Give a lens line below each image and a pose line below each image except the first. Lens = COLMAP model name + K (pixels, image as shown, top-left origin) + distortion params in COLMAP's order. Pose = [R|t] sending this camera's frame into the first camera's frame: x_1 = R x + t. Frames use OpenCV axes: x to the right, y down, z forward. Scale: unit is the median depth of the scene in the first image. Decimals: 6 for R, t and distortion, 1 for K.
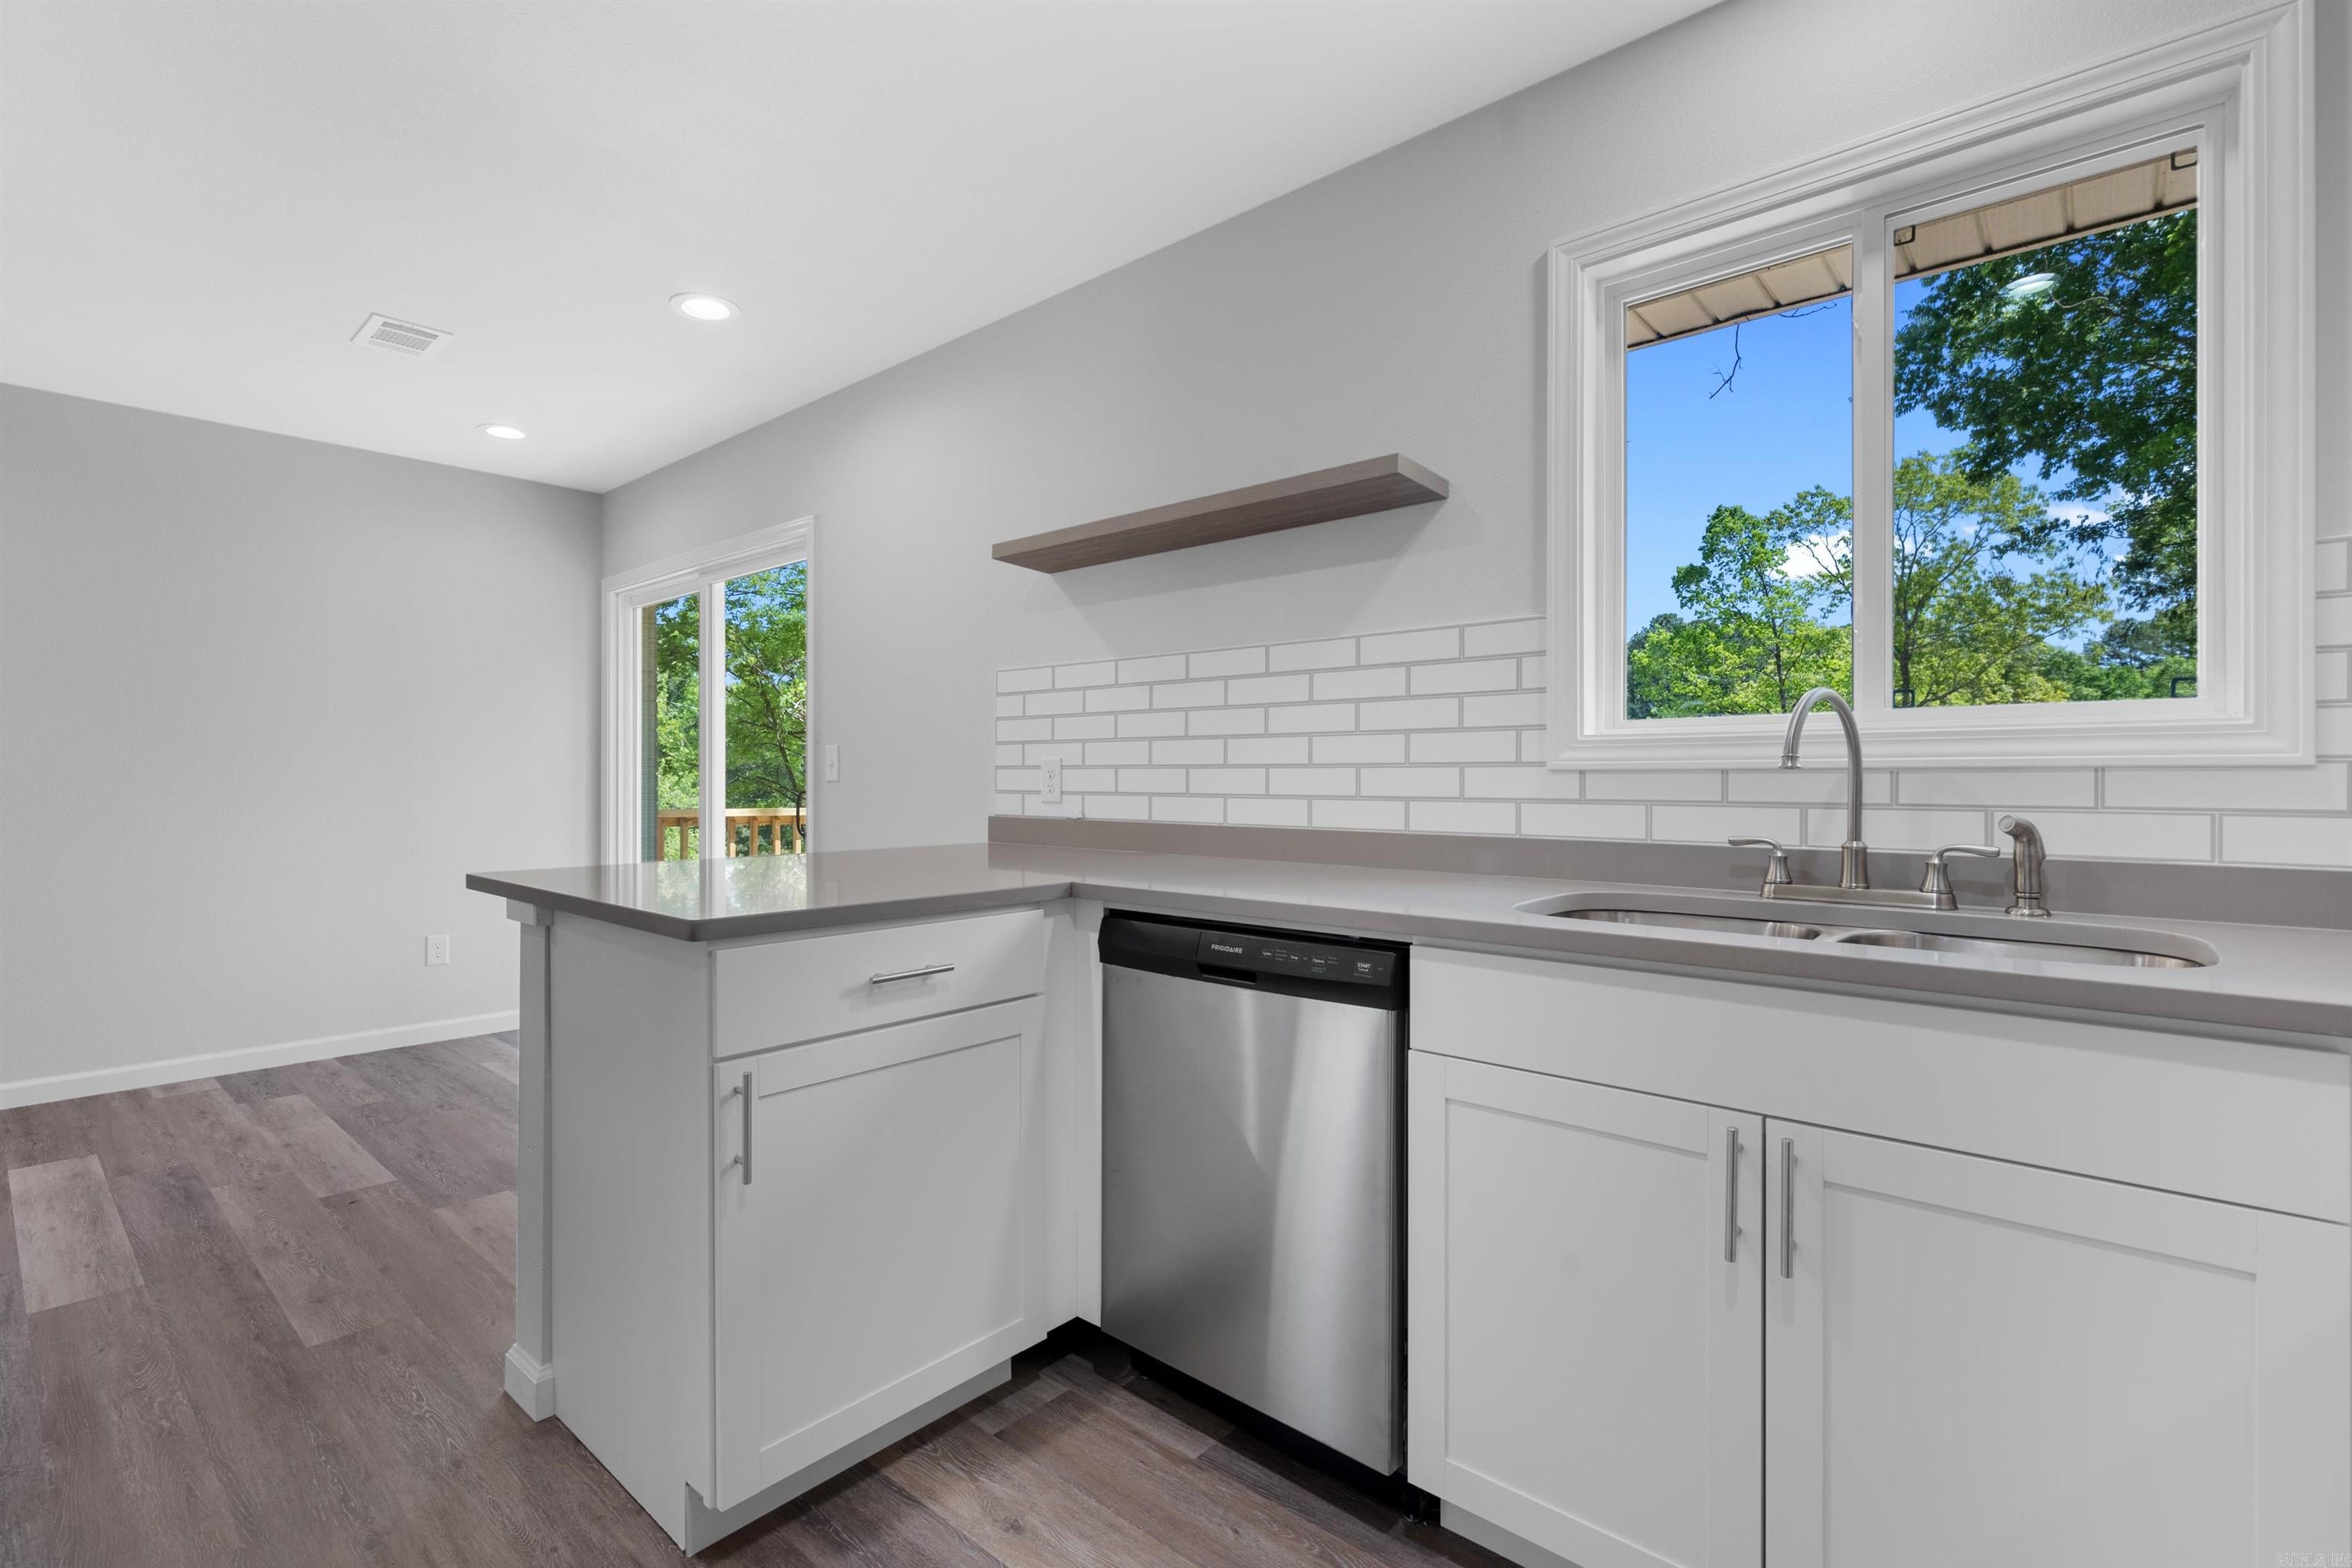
lens RADIAL K [[1078.8, 0, 1150.2], [0, 1078.8, 776.2], [0, 0, 1]] dist [0.000491, 0.000434]
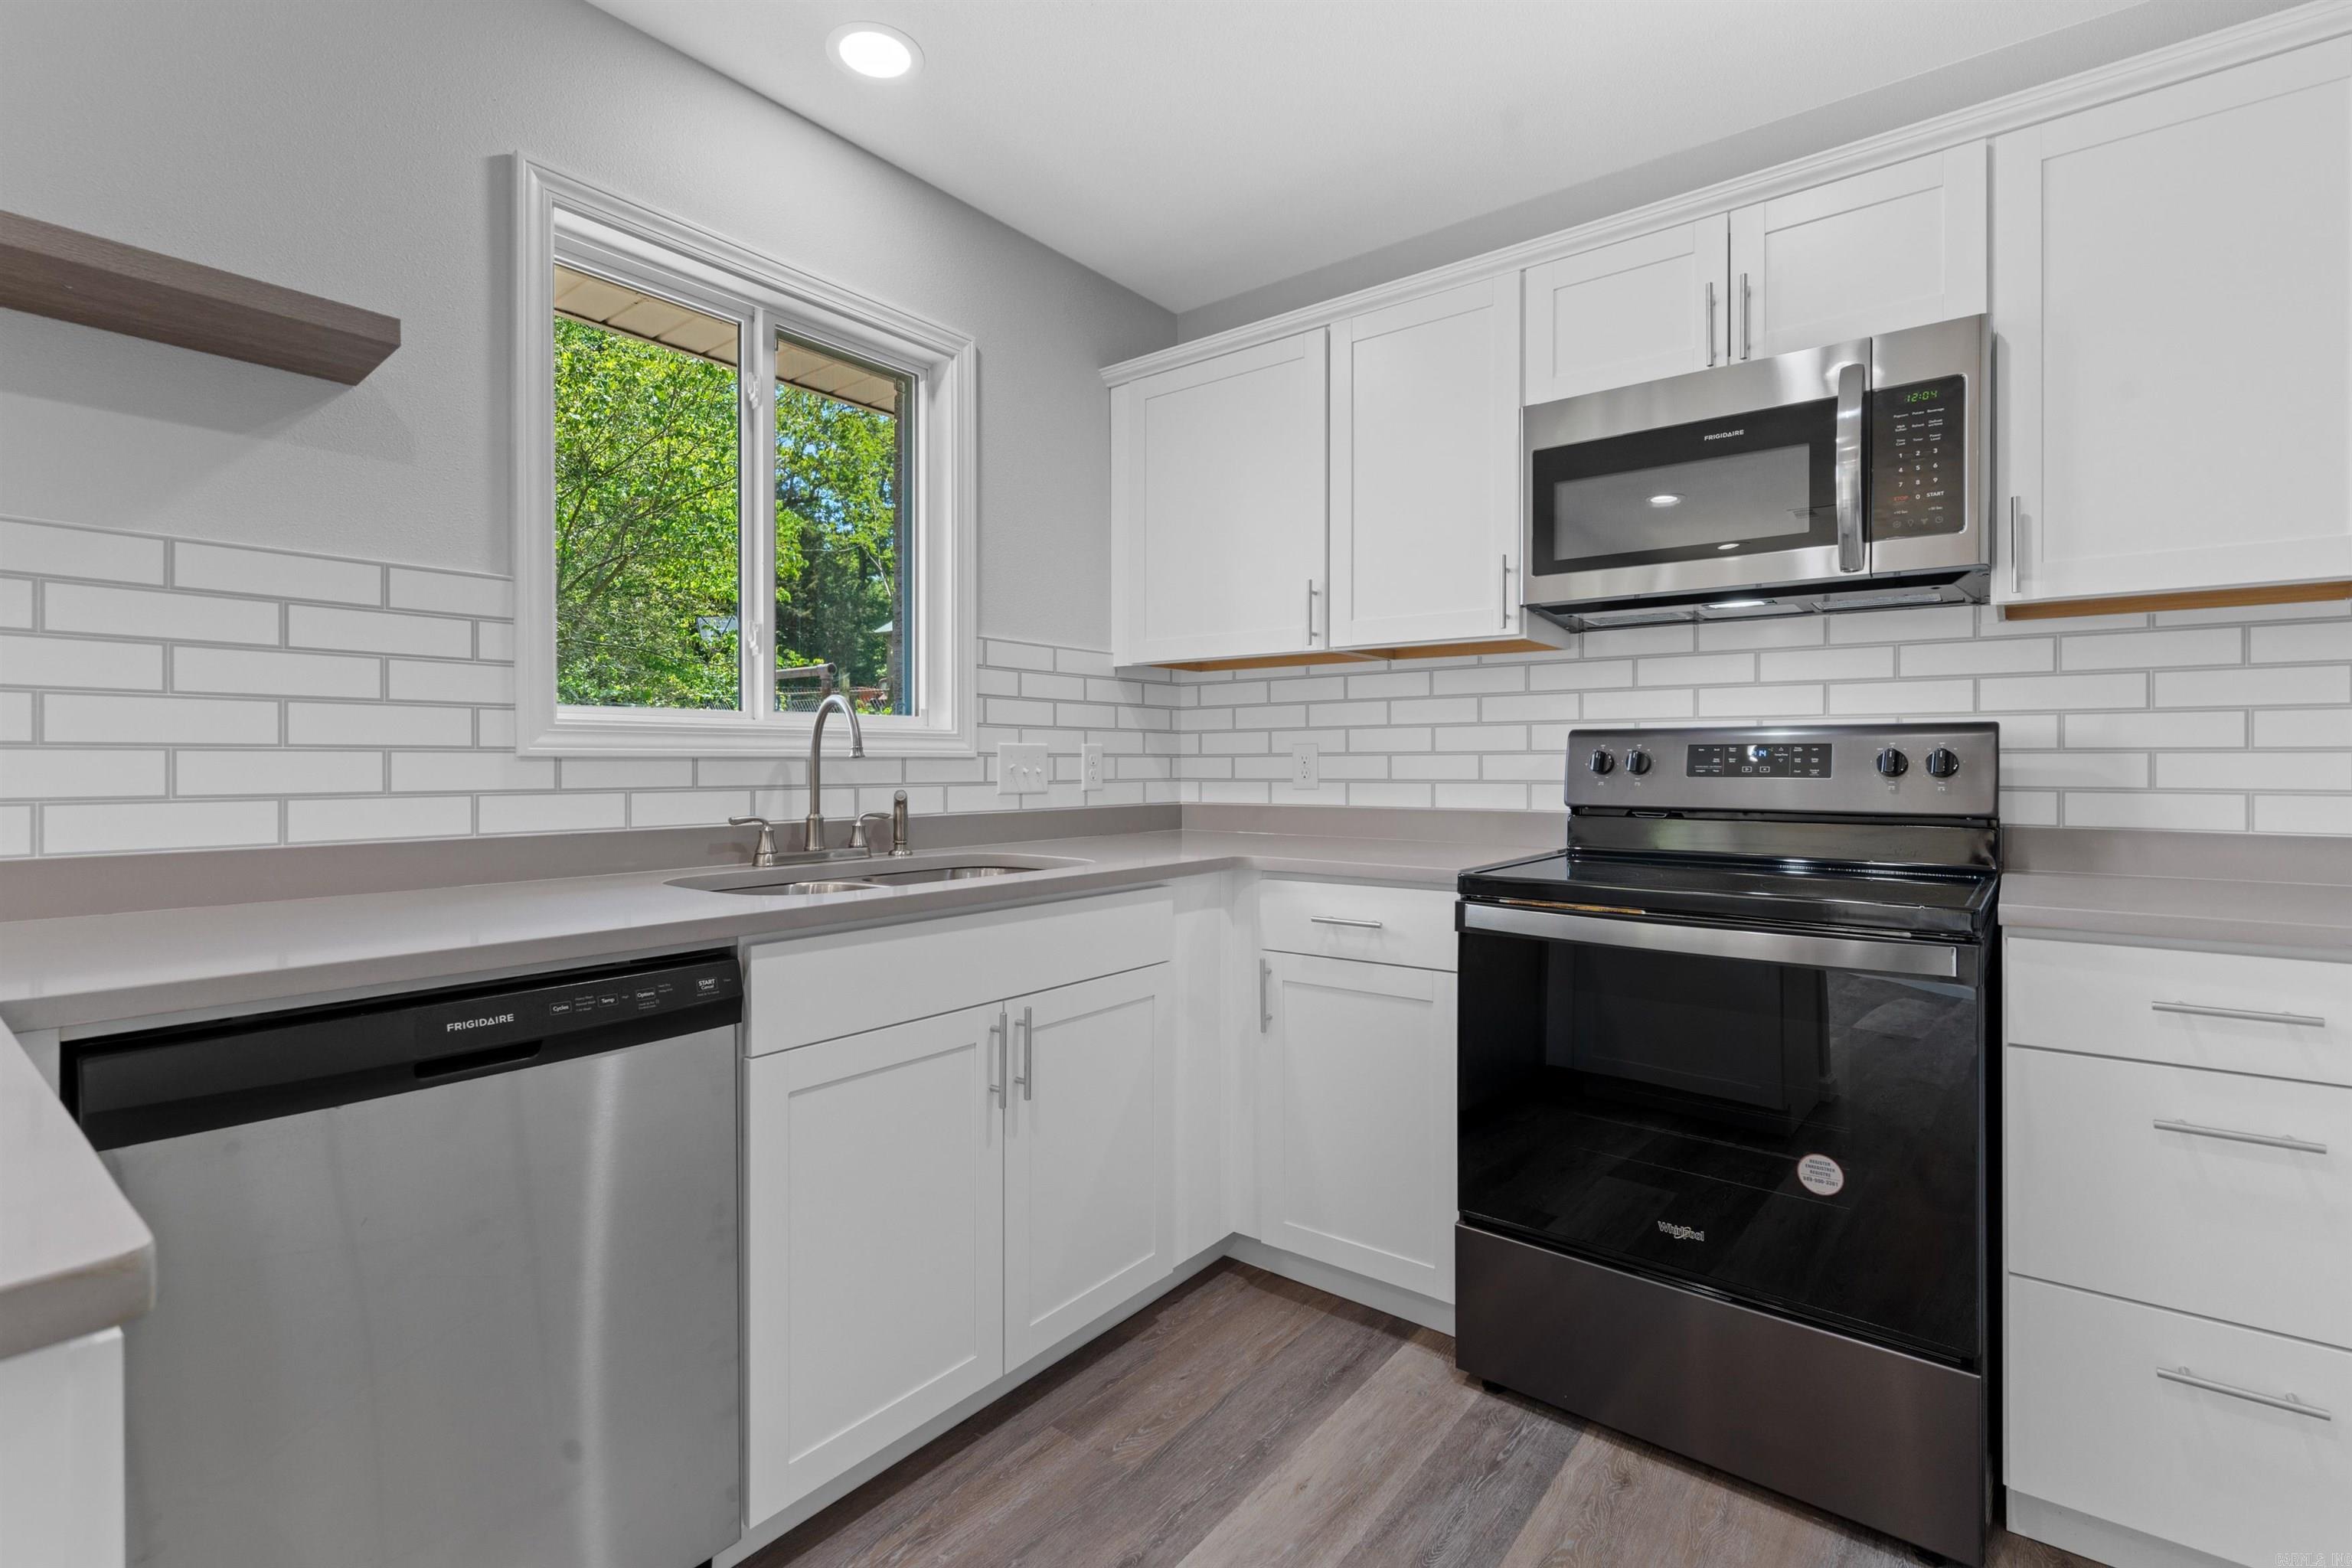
lens RADIAL K [[1076.2, 0, 1170.2], [0, 1076.2, 760.7], [0, 0, 1]] dist [-0.001212, 0.001274]
pose [[-0.072613, 0.002946, 0.997356, -0.545328], [0.001628, 0.999995, -0.002836, 0.000998], [-0.997359, 0.001418, -0.072618, 0.549692]]
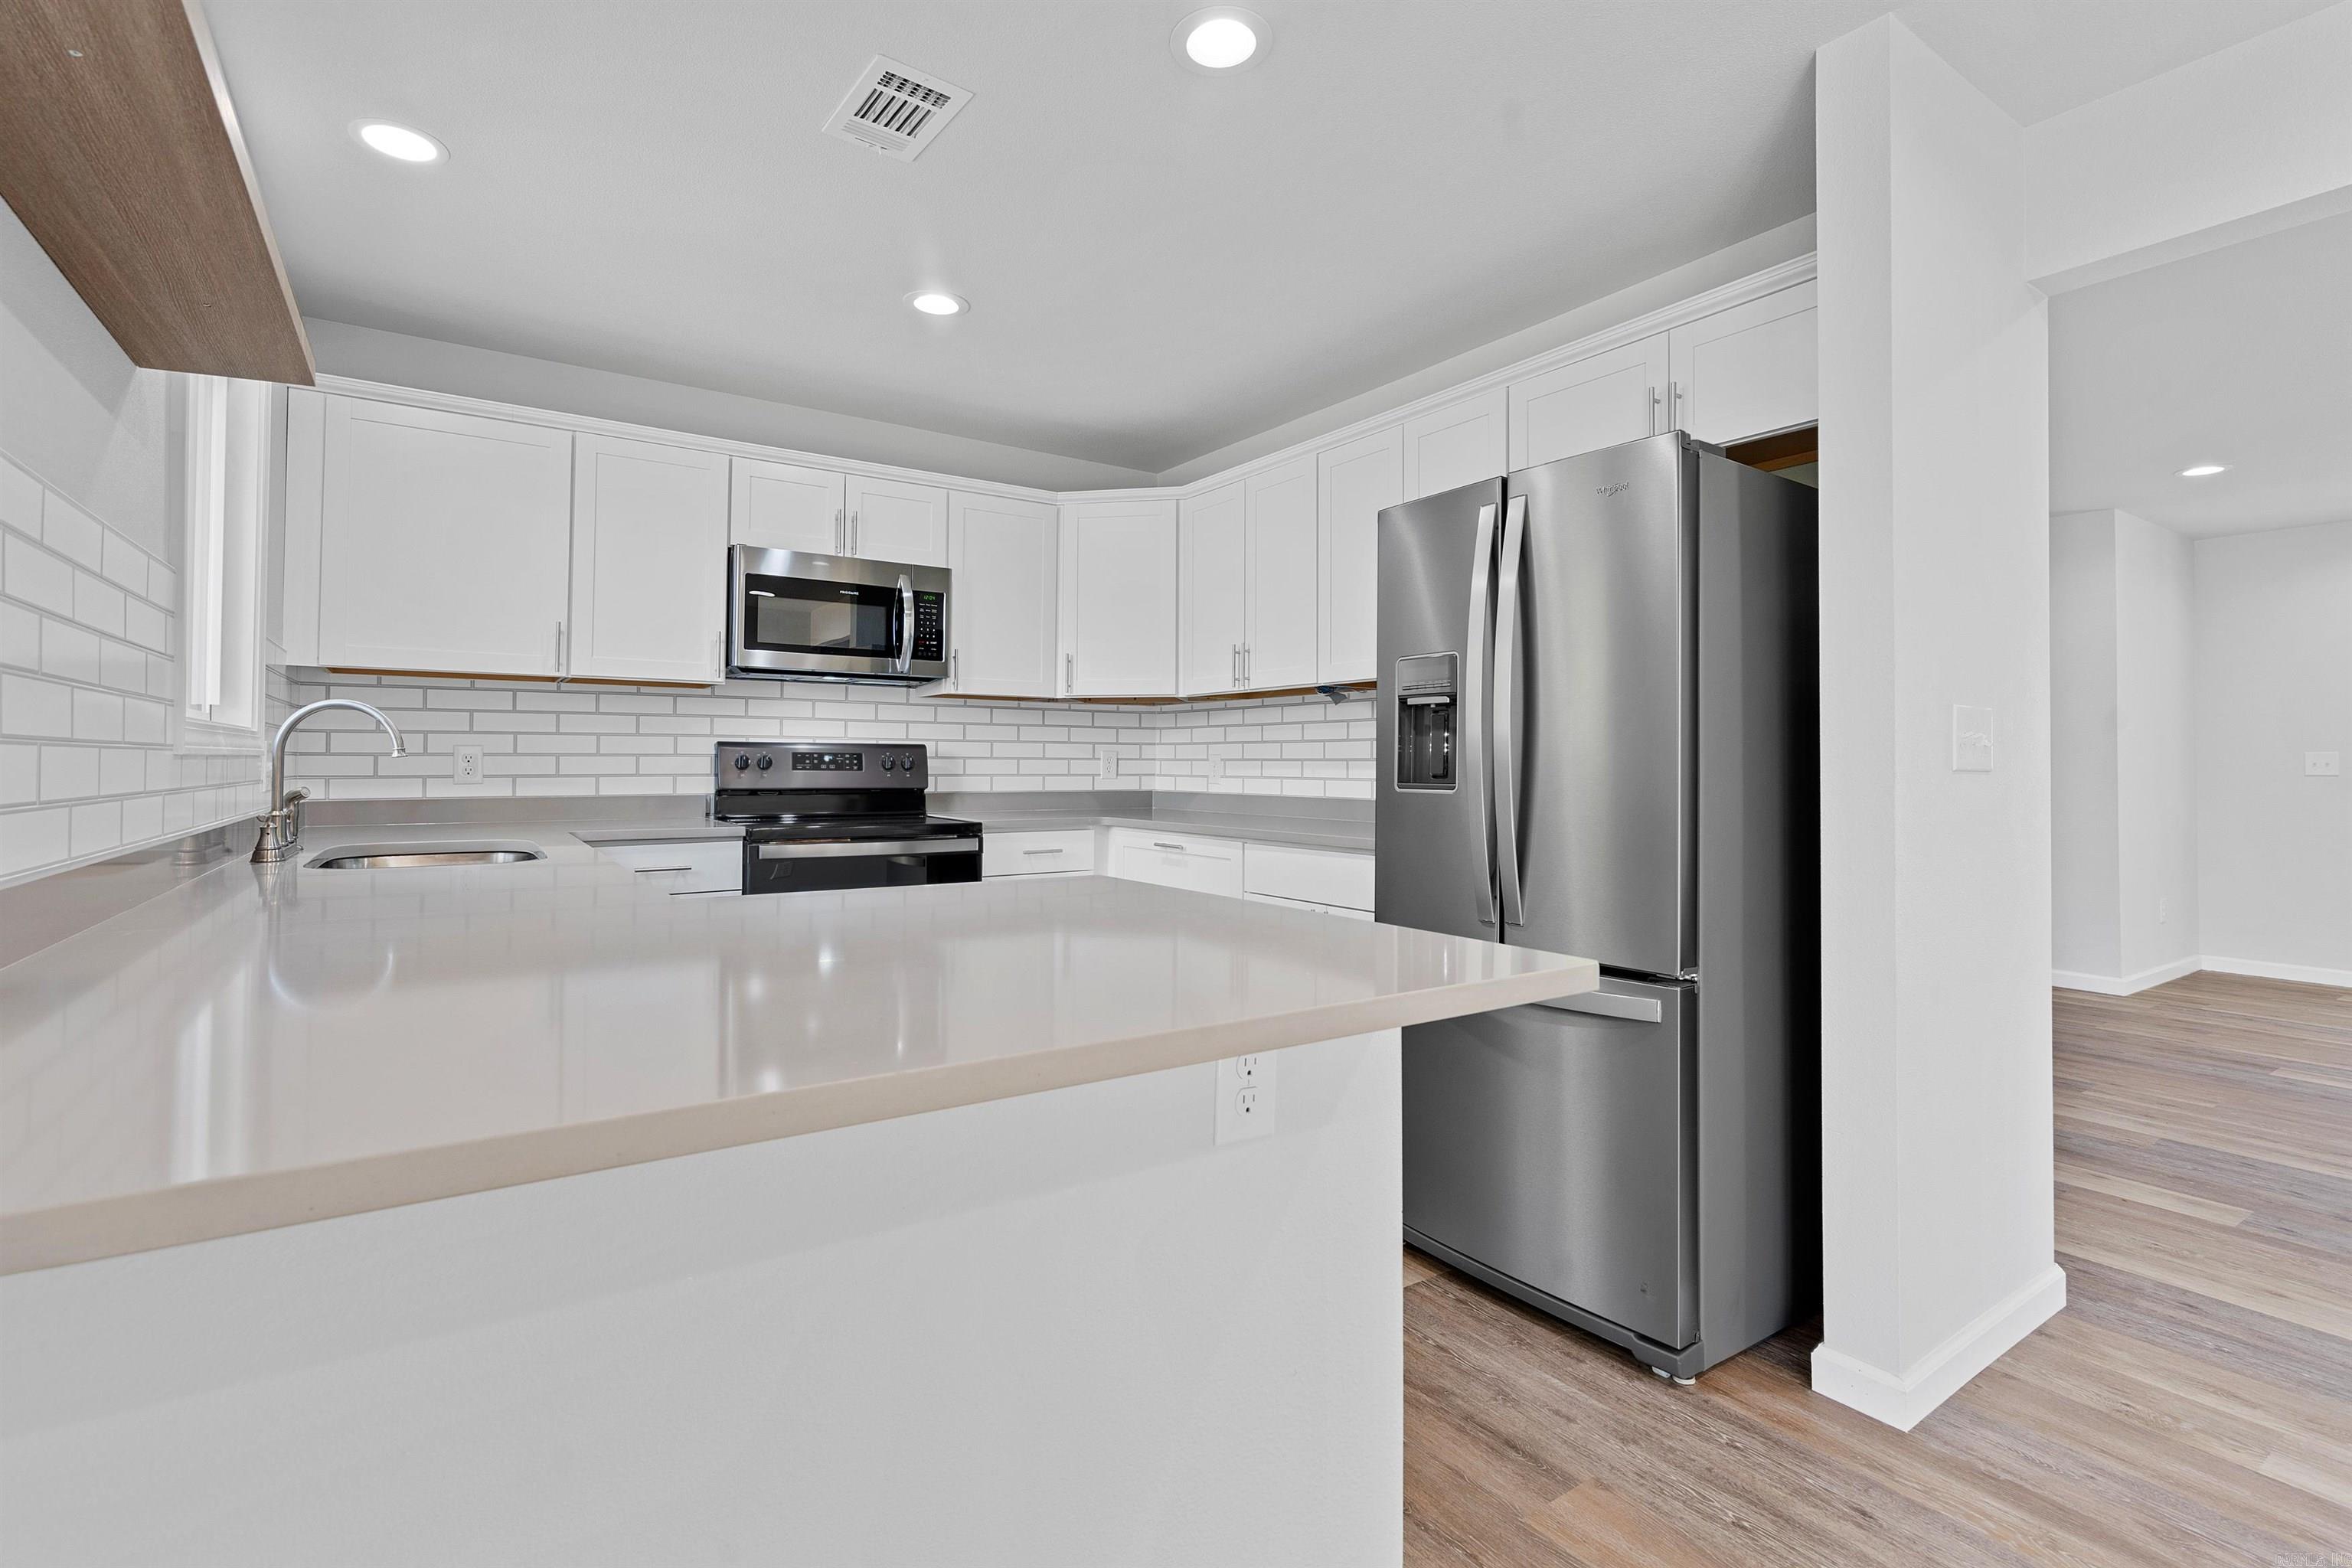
lens RADIAL K [[1076.2, 0, 1170.2], [0, 1076.2, 760.7], [0, 0, 1]] dist [-0.001212, 0.001274]
pose [[-0.969970, -0.002278, 0.243215, -0.610748], [-0.002744, 0.999995, -0.001578, -0.001474], [-0.243210, -0.002198, -0.969971, 1.657222]]
